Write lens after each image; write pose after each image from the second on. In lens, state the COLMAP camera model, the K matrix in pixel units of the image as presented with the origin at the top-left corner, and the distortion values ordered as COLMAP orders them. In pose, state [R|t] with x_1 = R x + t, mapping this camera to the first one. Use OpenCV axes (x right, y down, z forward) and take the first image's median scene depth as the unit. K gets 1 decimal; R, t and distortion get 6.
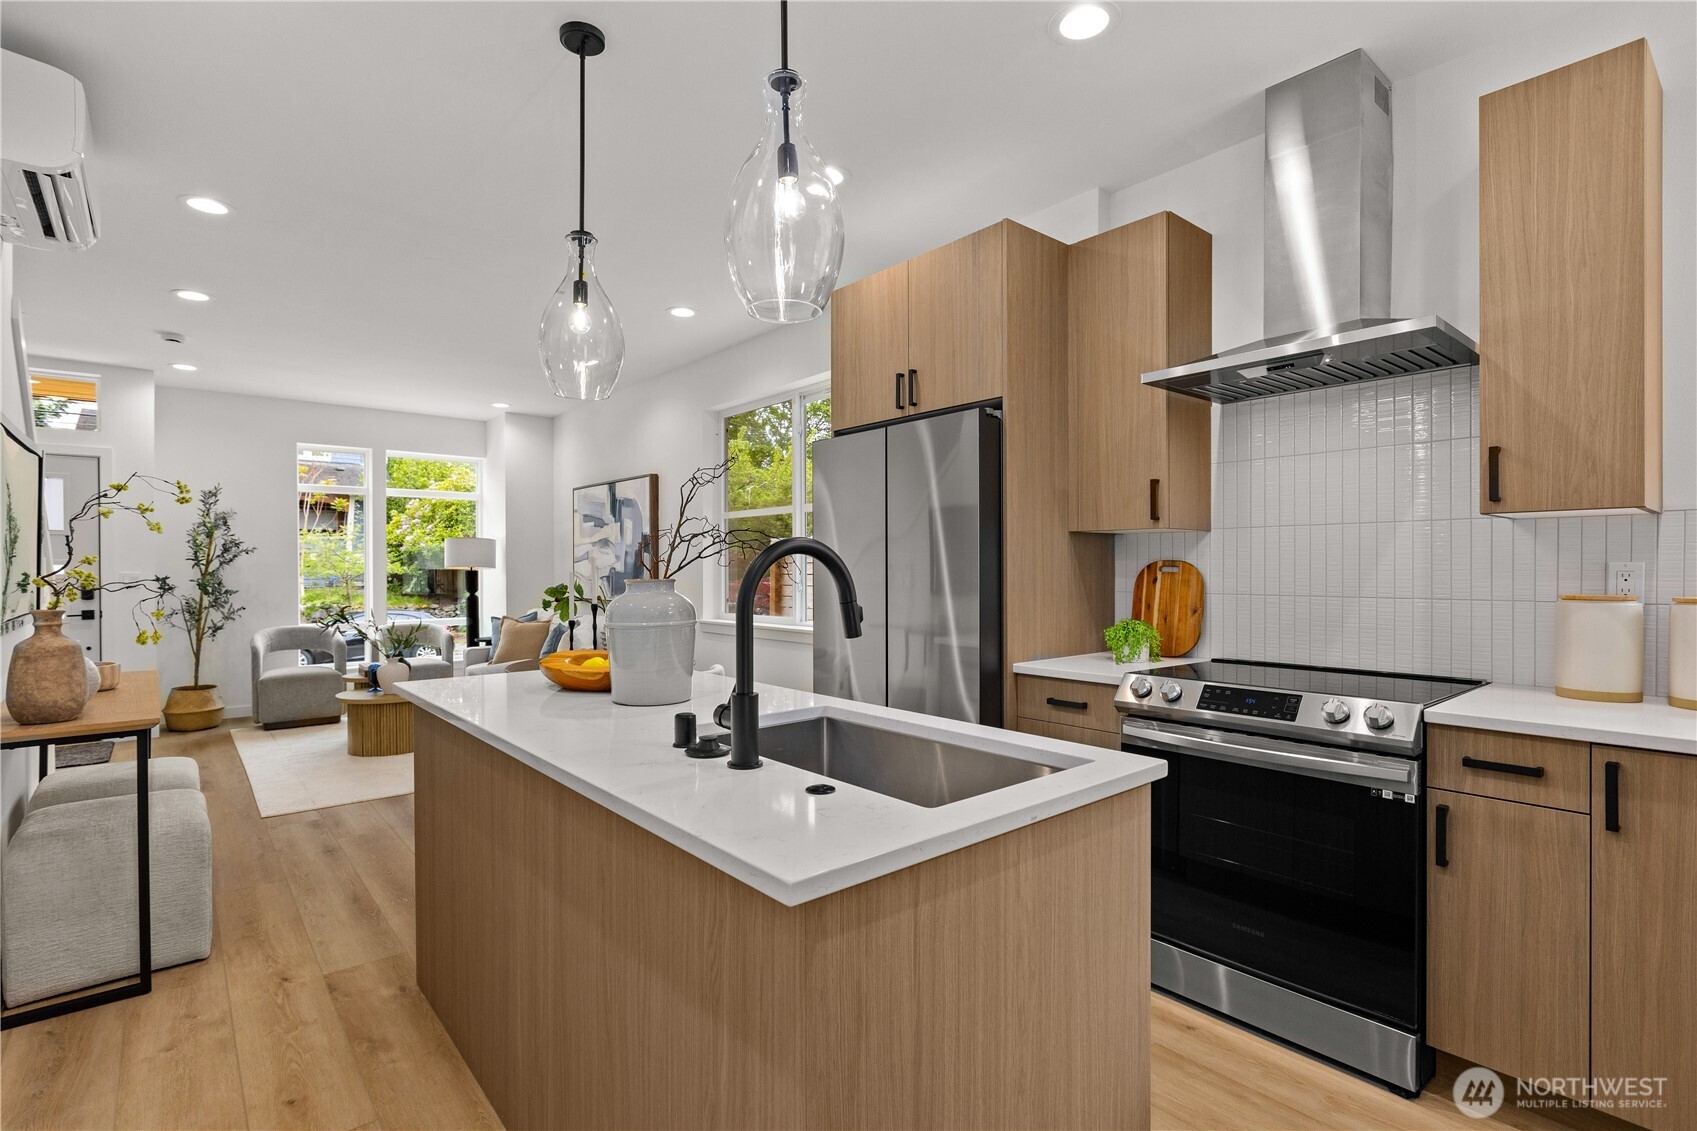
lens RADIAL K [[808.7, 0, 850.2], [0, 808.7, 569.3], [0, 0, 1]] dist [-0.002574, -0.000695]
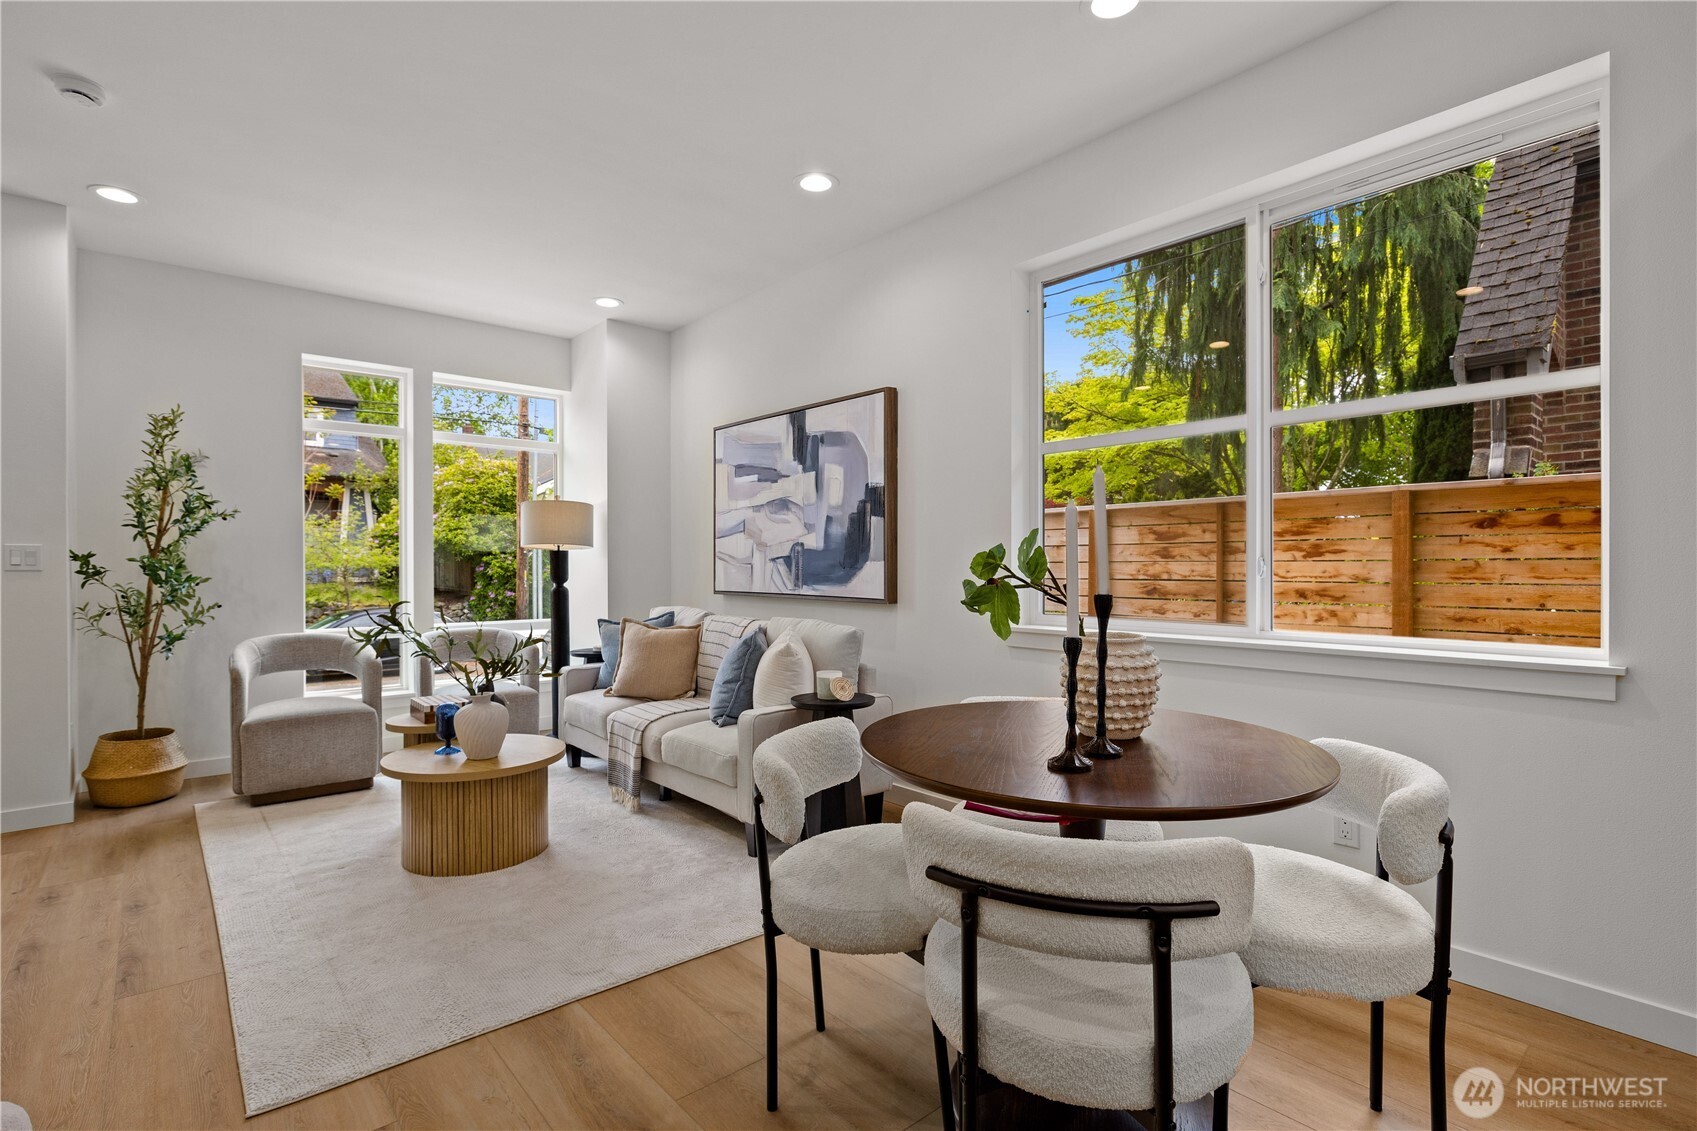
lens RADIAL K [[808.7, 0, 847.4], [0, 808.7, 566.6], [0, 0, 1]] dist [-0.002574, -0.000695]
pose [[0.999955, 0.001707, 0.009337, -0.271798], [-0.001691, 0.999997, -0.001784, 0.018549], [-0.009340, 0.001768, 0.999955, 0.372800]]
